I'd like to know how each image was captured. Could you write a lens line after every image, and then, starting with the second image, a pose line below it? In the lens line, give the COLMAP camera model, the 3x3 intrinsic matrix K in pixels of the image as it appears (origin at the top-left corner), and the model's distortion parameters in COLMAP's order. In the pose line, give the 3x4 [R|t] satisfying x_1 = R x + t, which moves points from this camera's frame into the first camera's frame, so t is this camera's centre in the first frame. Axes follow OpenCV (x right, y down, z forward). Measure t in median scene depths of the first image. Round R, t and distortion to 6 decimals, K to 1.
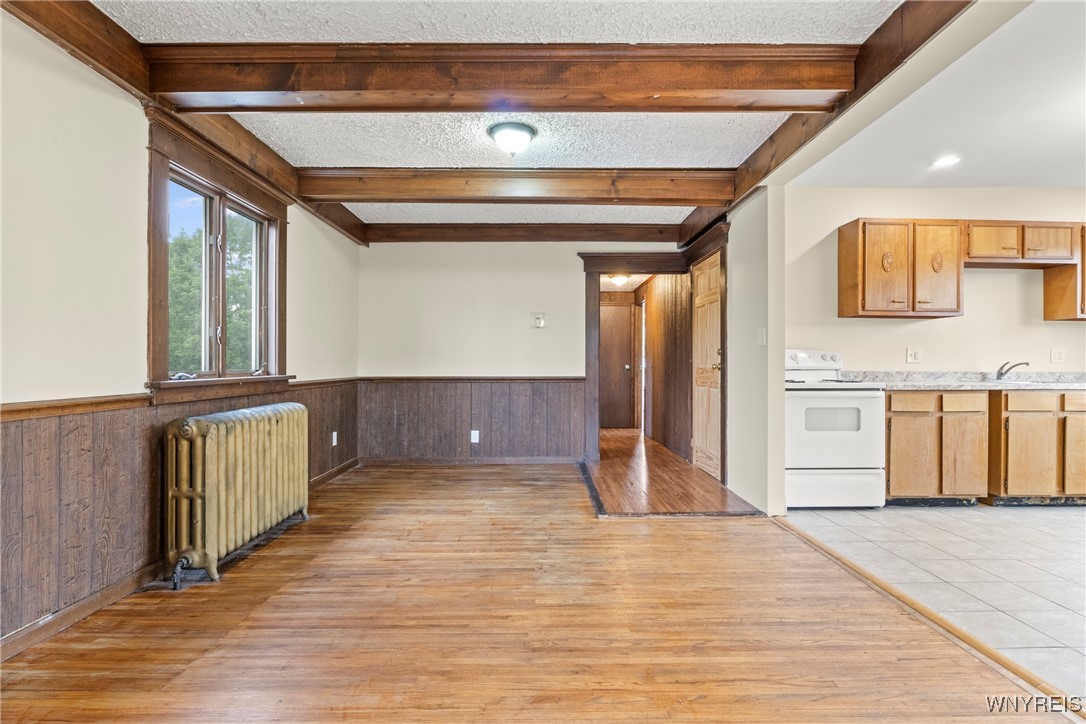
lens RADIAL K [[551.7, 0, 542.1], [0, 551.7, 359.5], [0, 0, 1]] dist [-0.008670, -0.000926]
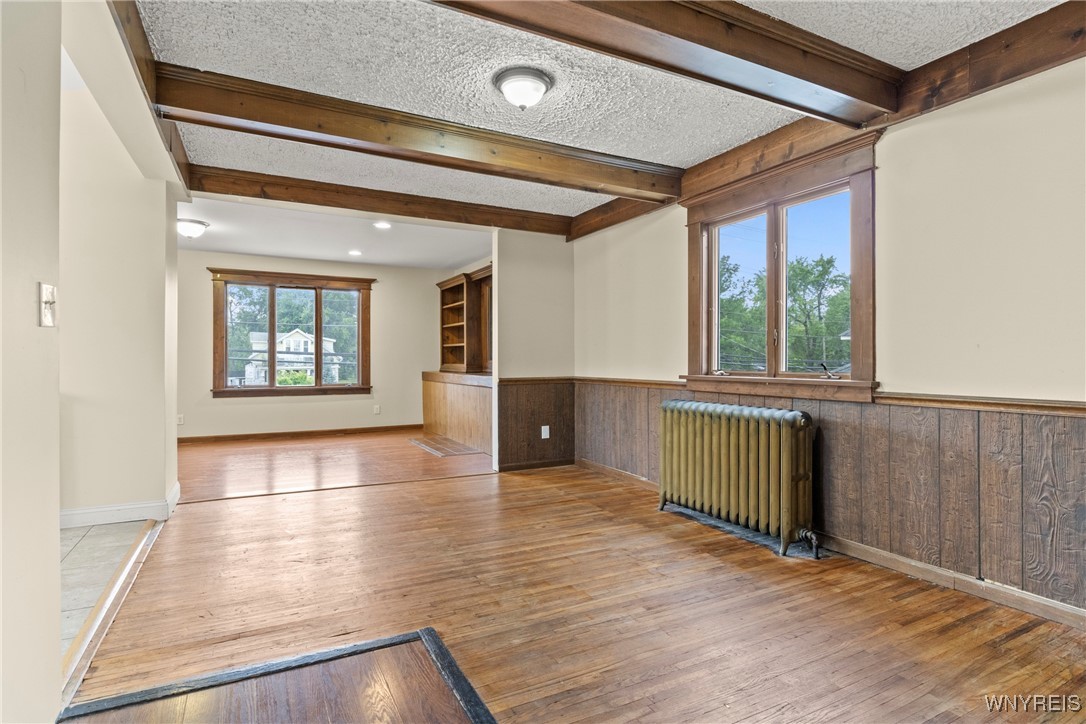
lens RADIAL K [[551.7, 0, 542.1], [0, 551.7, 359.5], [0, 0, 1]] dist [-0.008670, -0.000926]
pose [[-0.887146, -0.000576, -0.461488, 0.241039], [0.003464, 0.999963, -0.007906, 0.004984], [0.461476, -0.008612, -0.887111, 1.410885]]
